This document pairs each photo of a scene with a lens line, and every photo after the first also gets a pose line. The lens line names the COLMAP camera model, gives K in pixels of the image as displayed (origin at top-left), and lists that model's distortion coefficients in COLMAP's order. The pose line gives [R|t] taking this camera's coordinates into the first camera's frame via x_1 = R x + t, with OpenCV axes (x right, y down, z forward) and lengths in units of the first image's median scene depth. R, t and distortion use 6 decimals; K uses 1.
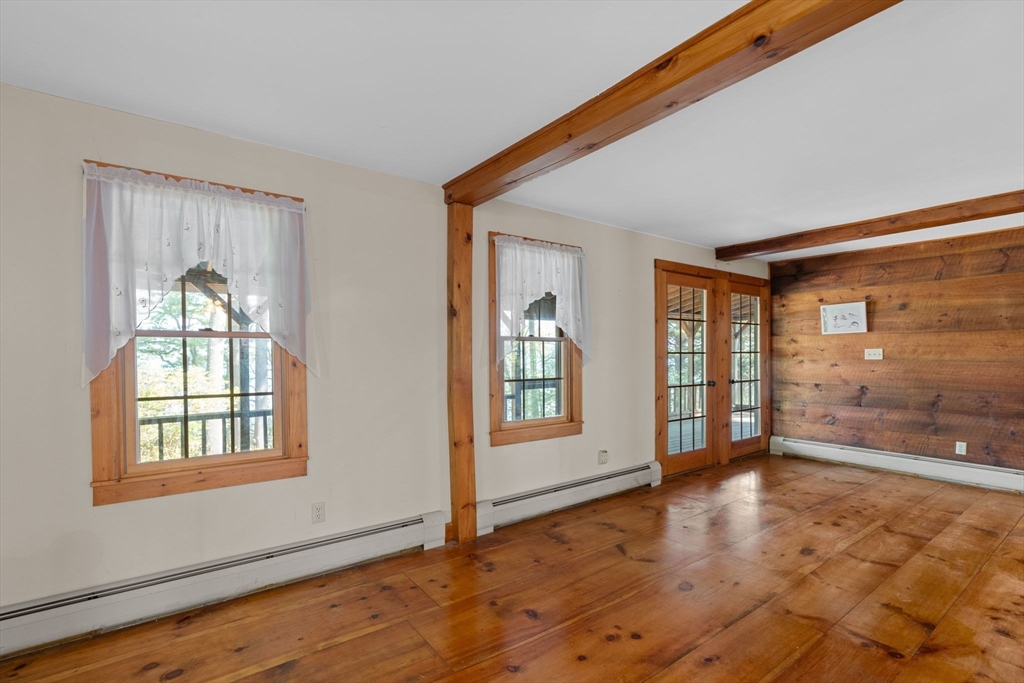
lens RADIAL K [[470.1, 0, 523.7], [0, 470.1, 358.1], [0, 0, 1]] dist [-0.008306, 0.002349]
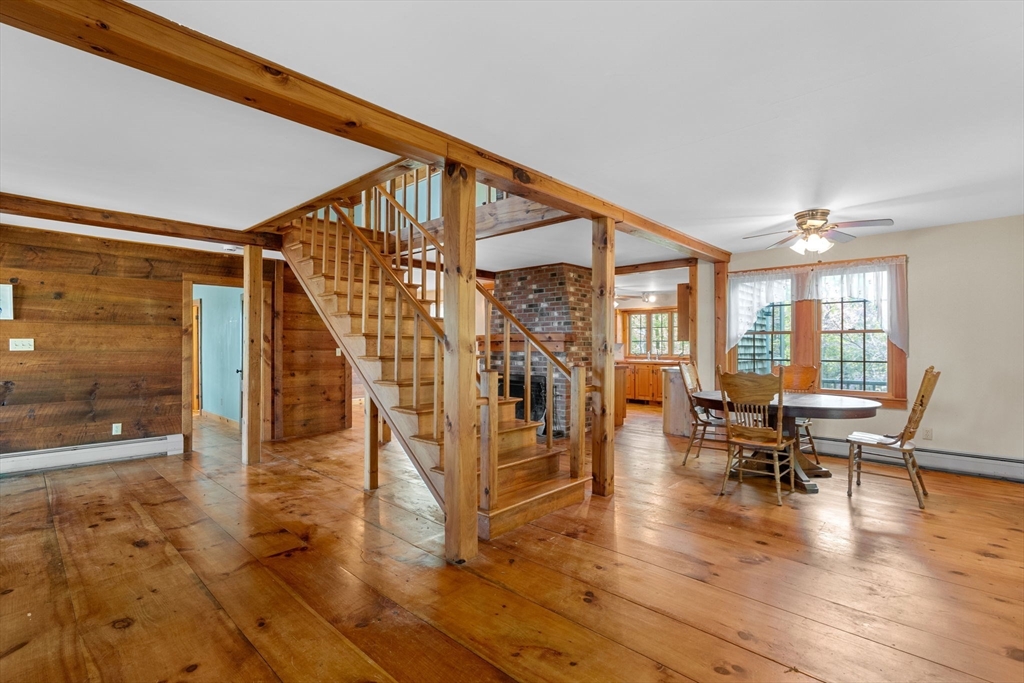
lens RADIAL K [[470.1, 0, 514.0], [0, 470.1, 341.8], [0, 0, 1]] dist [-0.008306, 0.002349]
pose [[-0.173810, 0.009389, 0.984734, -0.327746], [0.007741, 0.999937, -0.008168, 0.000694], [-0.984749, 0.006203, -0.173872, 0.254050]]
